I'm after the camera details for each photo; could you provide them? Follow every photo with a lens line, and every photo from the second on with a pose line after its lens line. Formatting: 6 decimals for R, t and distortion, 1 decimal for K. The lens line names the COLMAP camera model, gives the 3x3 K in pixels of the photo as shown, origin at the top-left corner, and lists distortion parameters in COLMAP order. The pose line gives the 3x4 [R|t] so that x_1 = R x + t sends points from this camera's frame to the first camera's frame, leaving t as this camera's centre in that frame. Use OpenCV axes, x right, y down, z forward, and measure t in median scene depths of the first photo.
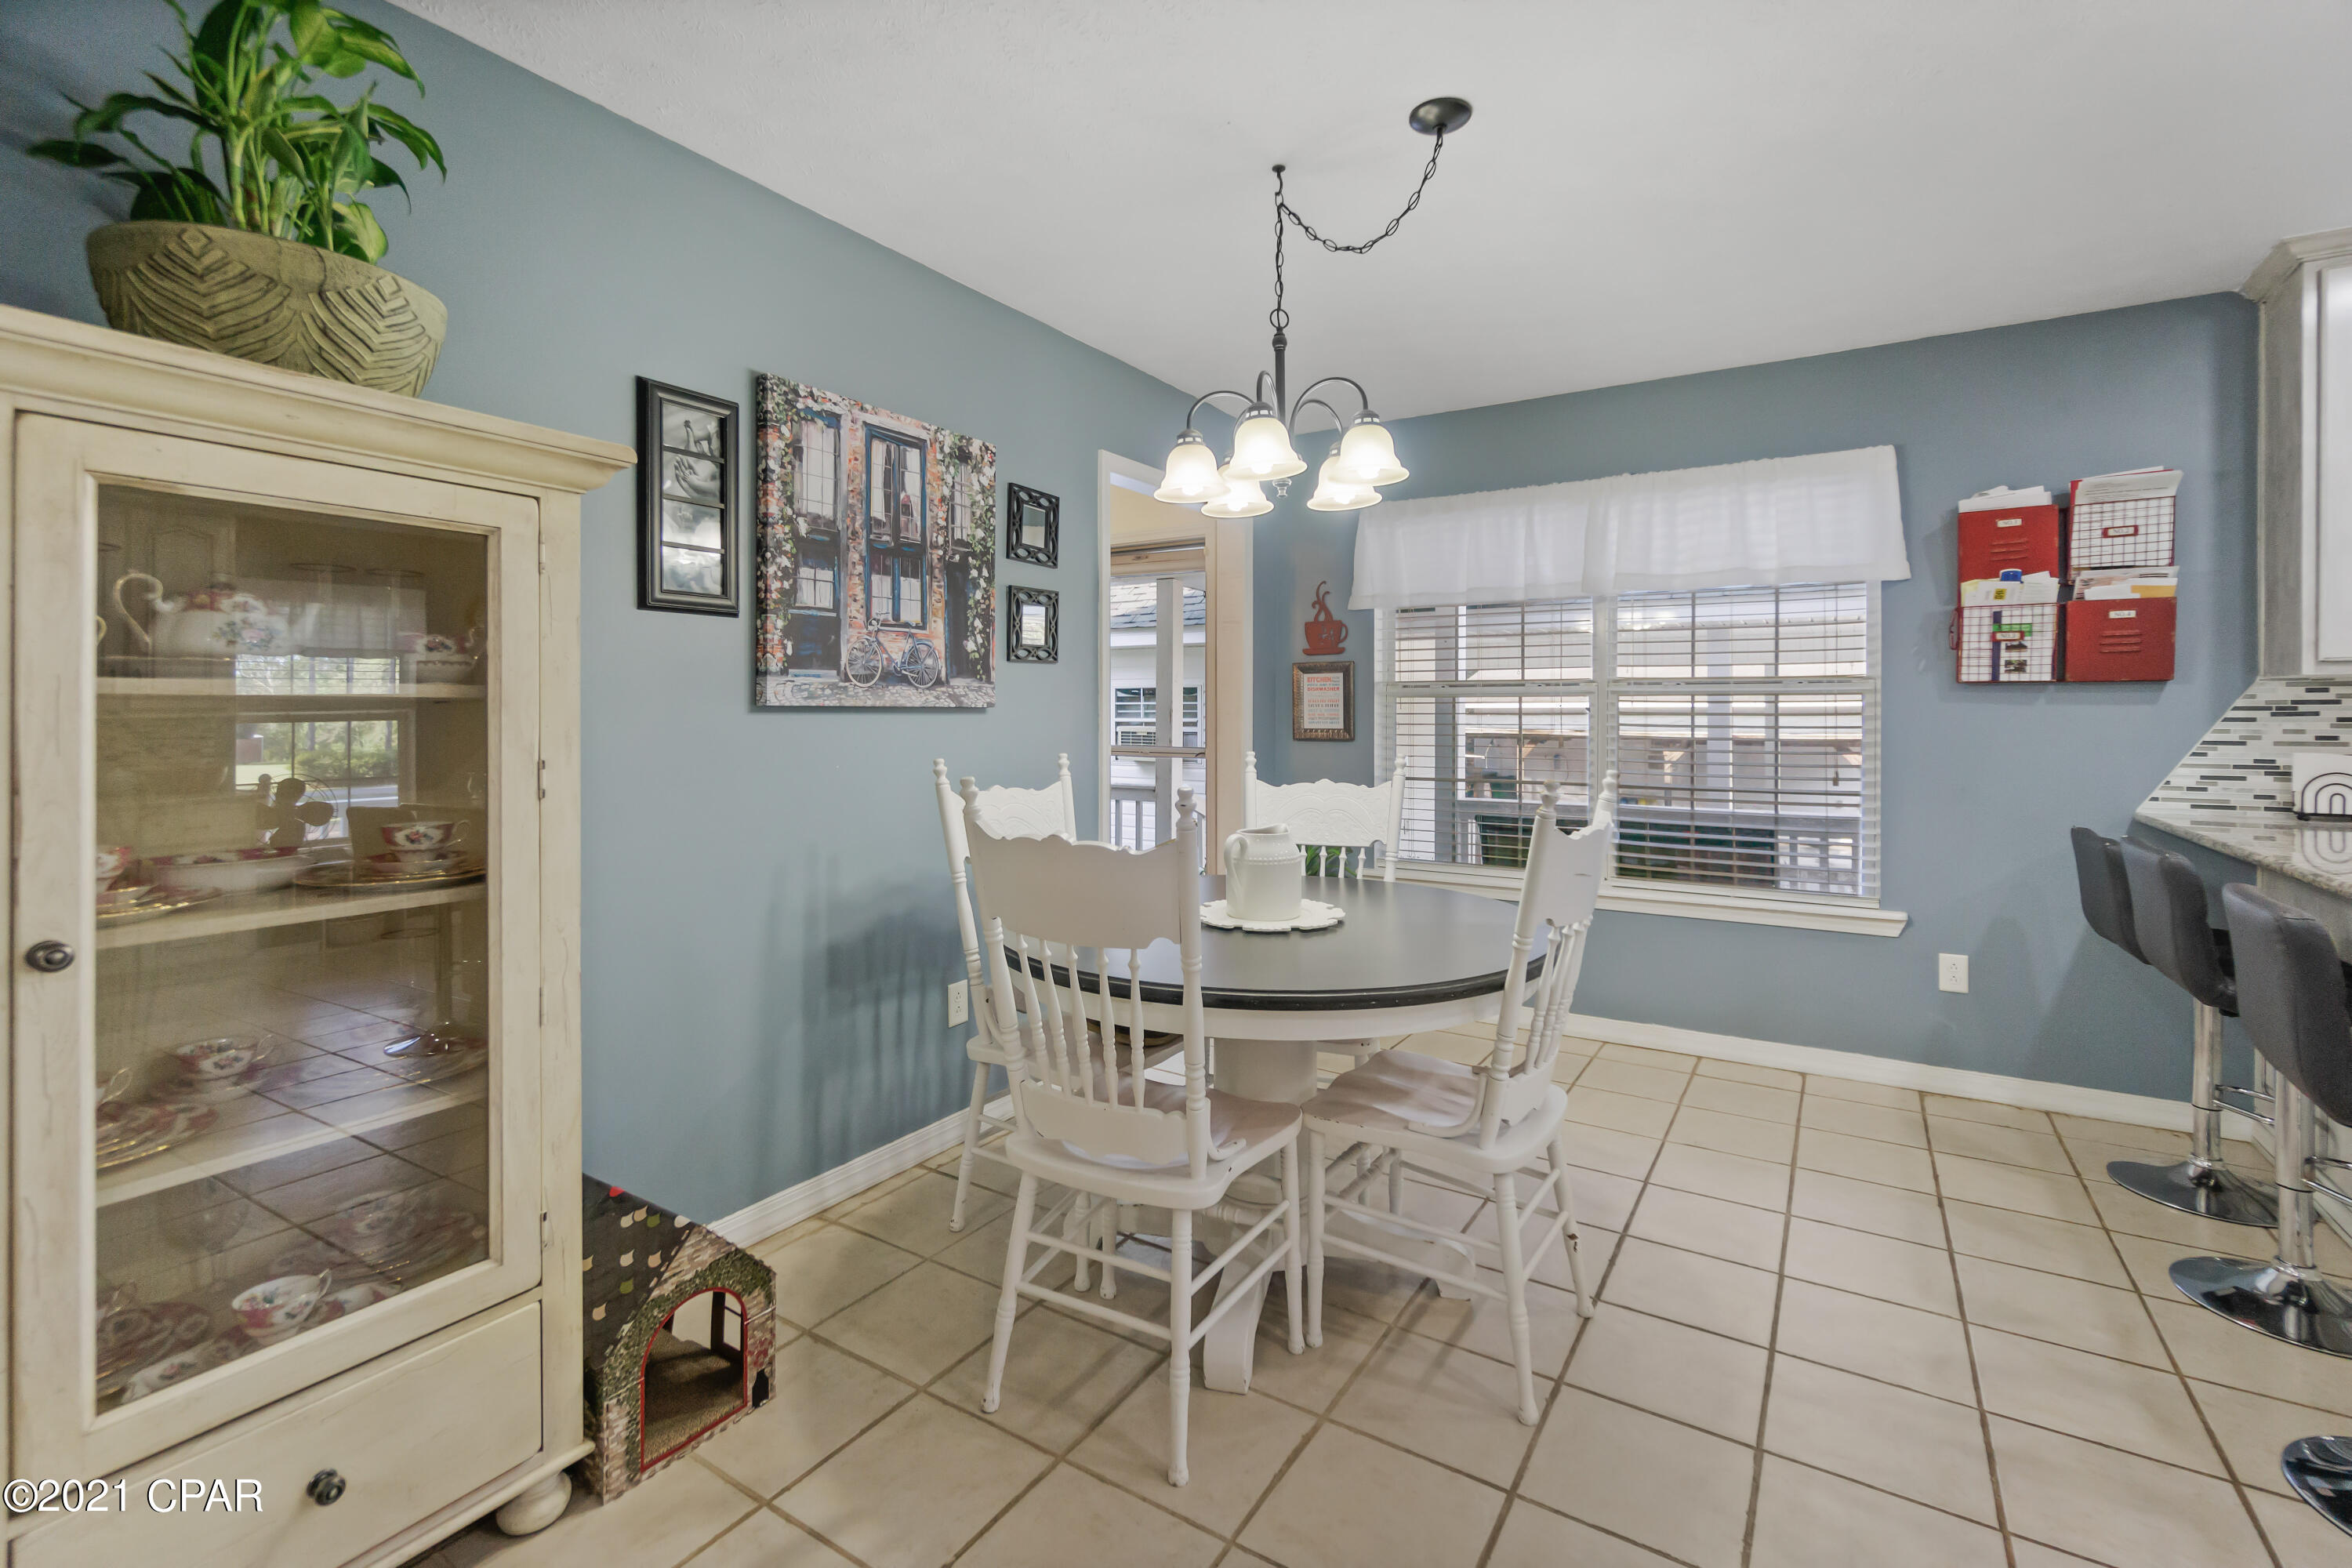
lens RADIAL K [[1047.1, 0, 1174.4], [0, 1047.1, 706.9], [0, 0, 1]] dist [-0.008127, 0.000220]
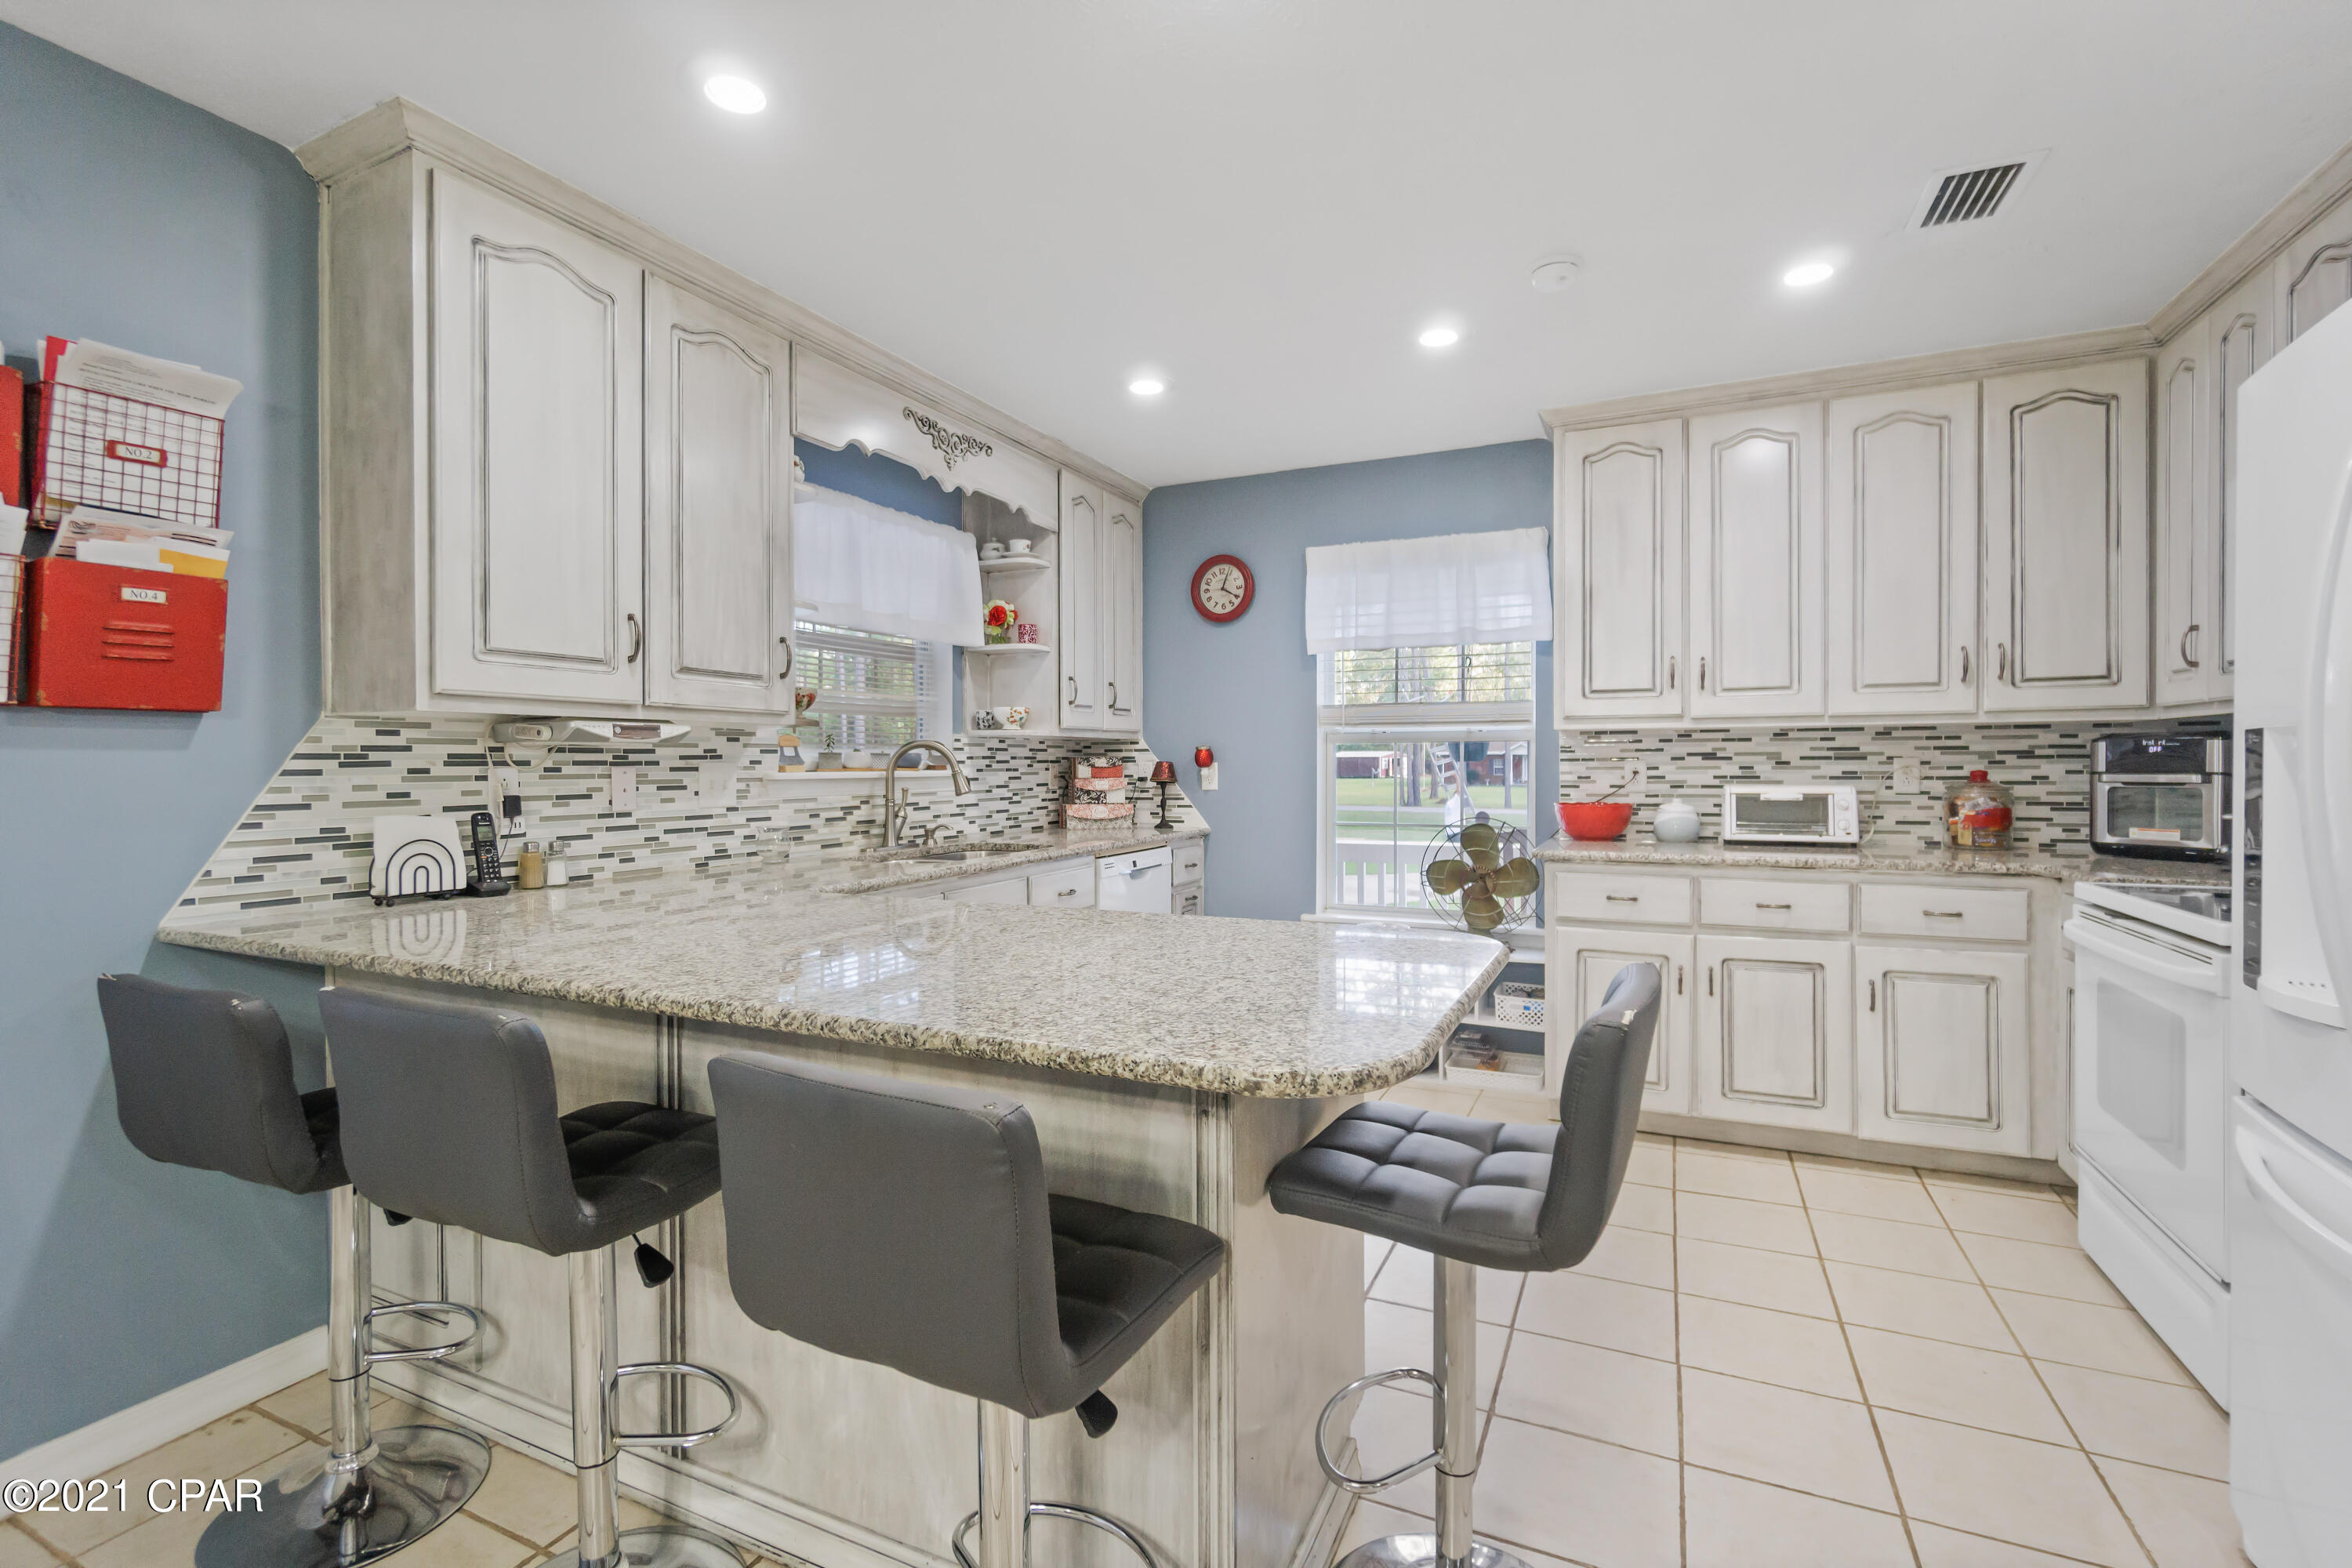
lens RADIAL K [[1047.1, 0, 1162.7], [0, 1047.1, 777.5], [0, 0, 1]] dist [-0.008127, 0.000220]
pose [[-0.130817, -0.013759, 0.991311, 0.251872], [0.003515, 0.999891, 0.014342, 0.007365], [-0.991400, 0.005360, -0.130754, 0.504847]]
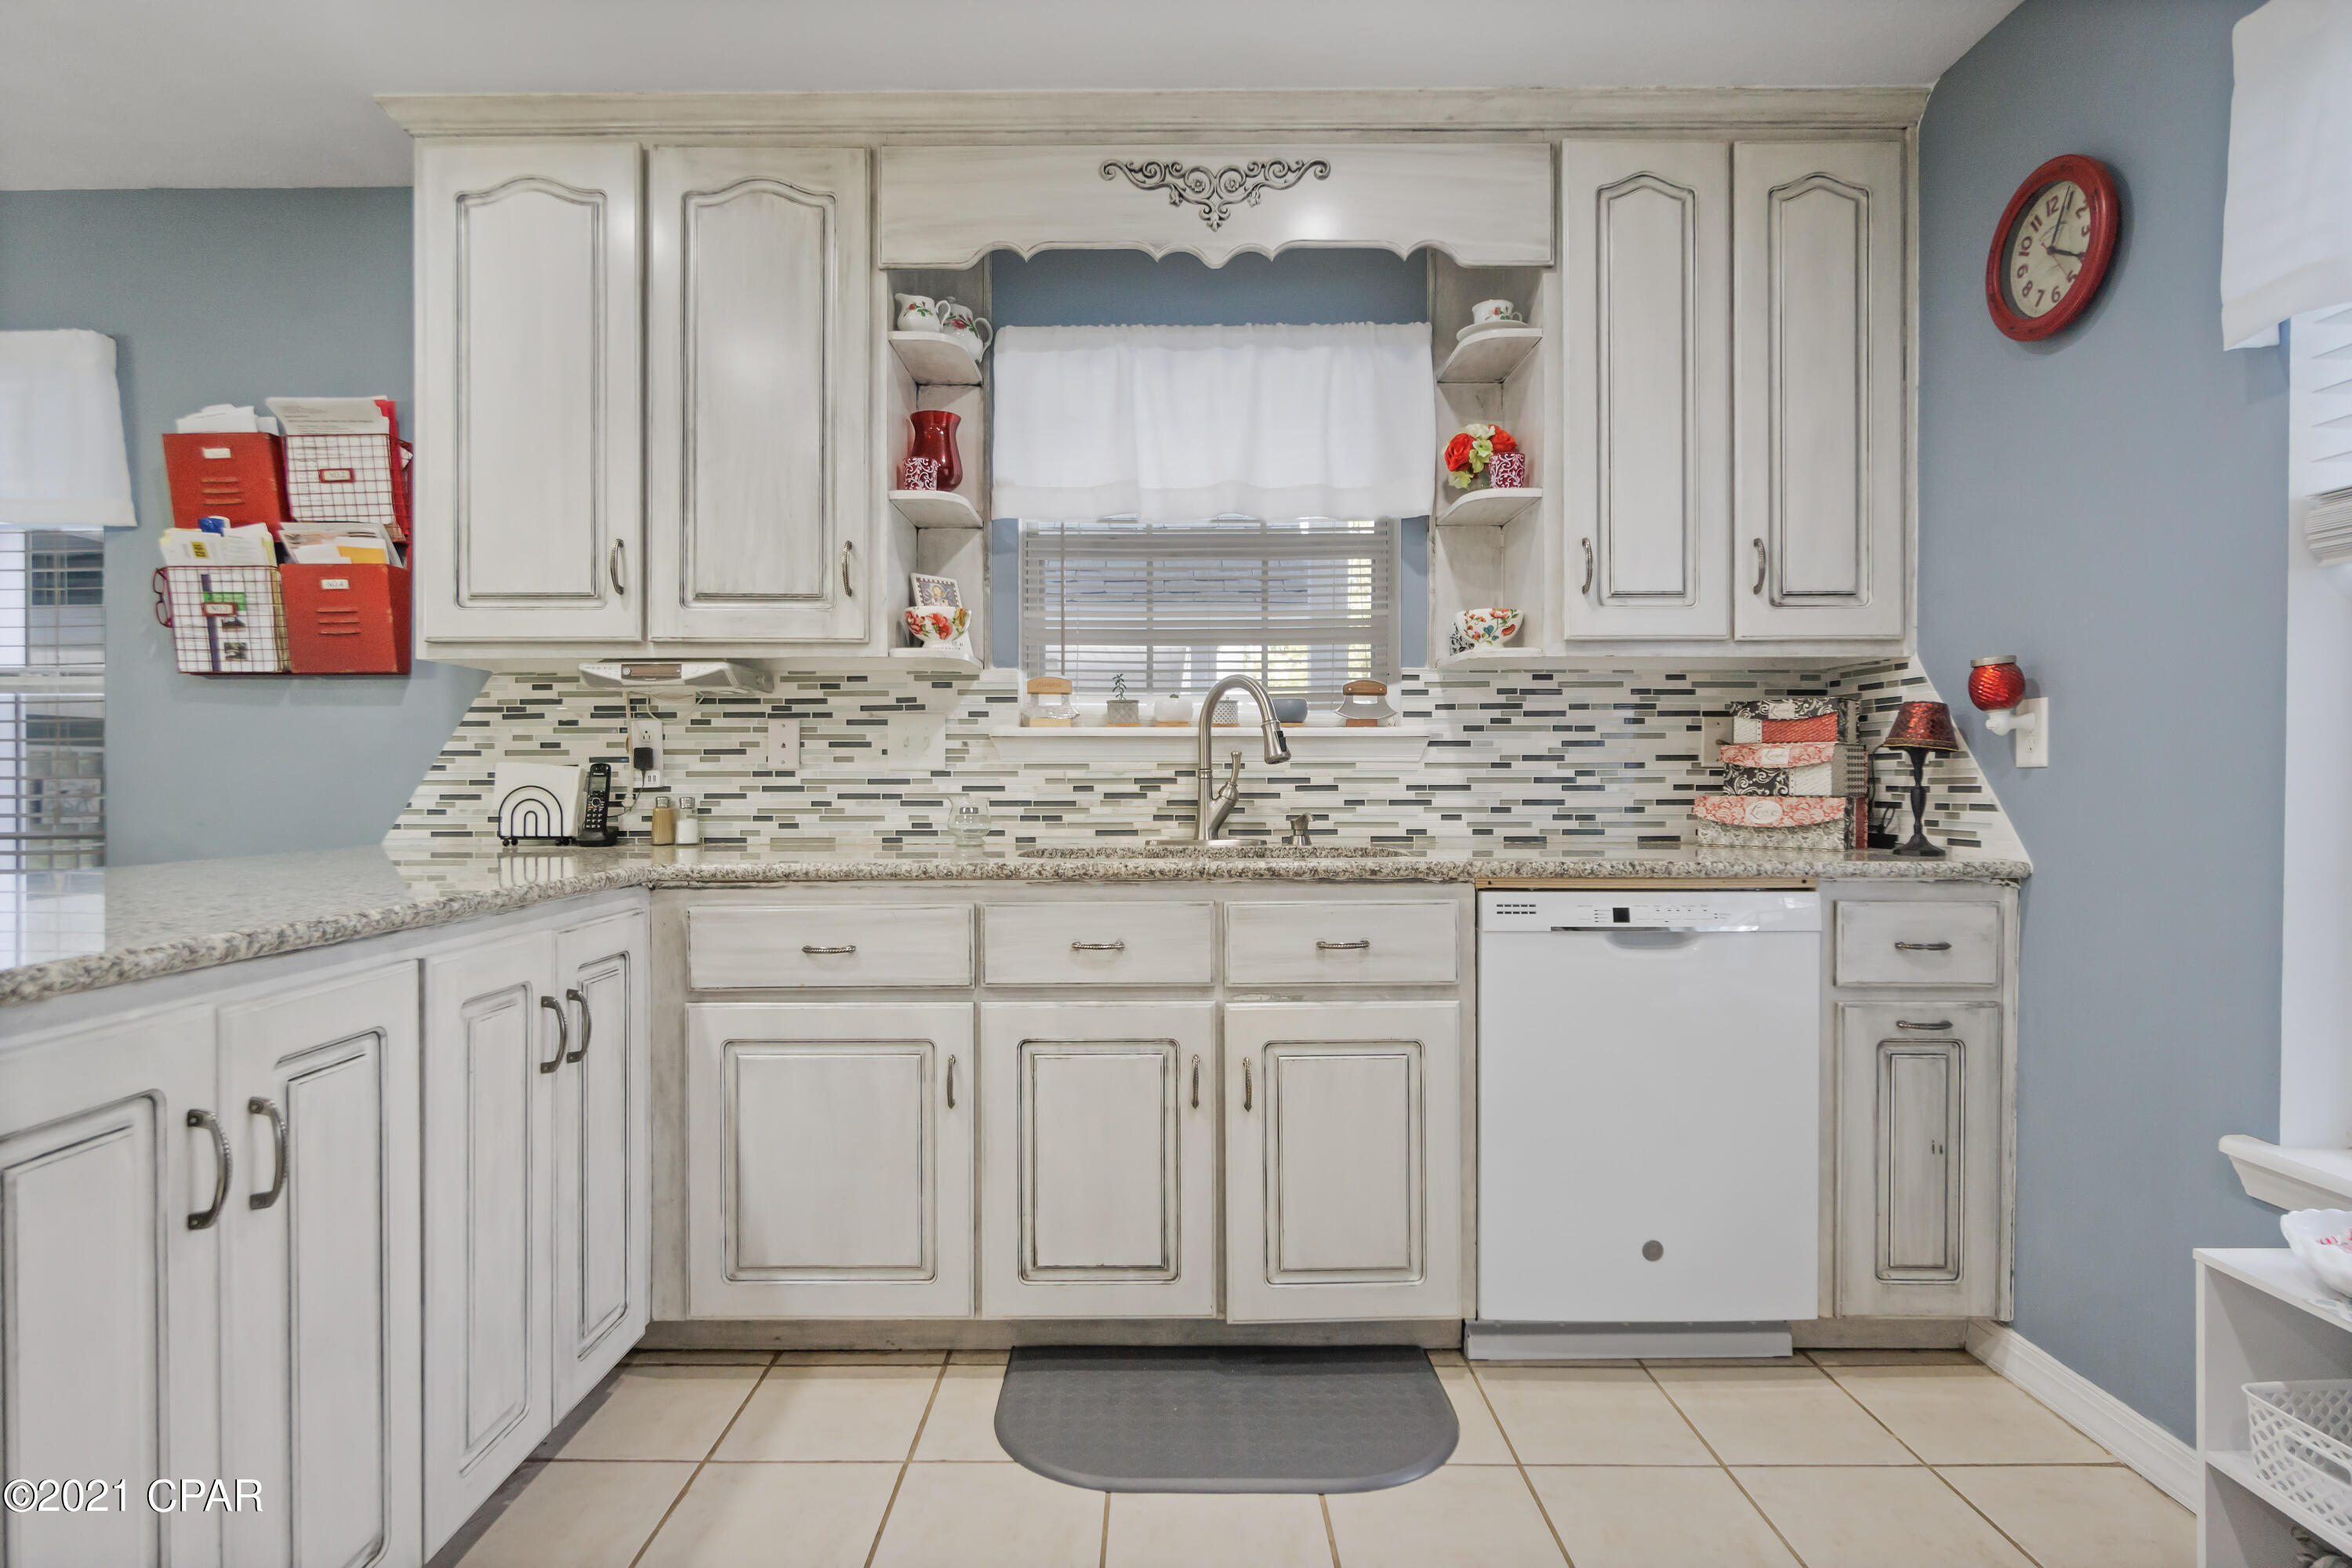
lens RADIAL K [[1191.7, 0, 1175.6], [0, 1191.7, 779.9], [0, 0, 1]] dist [-0.012651, 0.001246]
pose [[0.838678, -0.004177, 0.544612, 0.951859], [0.001450, 0.999984, 0.005437, 0.050132], [-0.544626, -0.003770, 0.838671, -0.060588]]
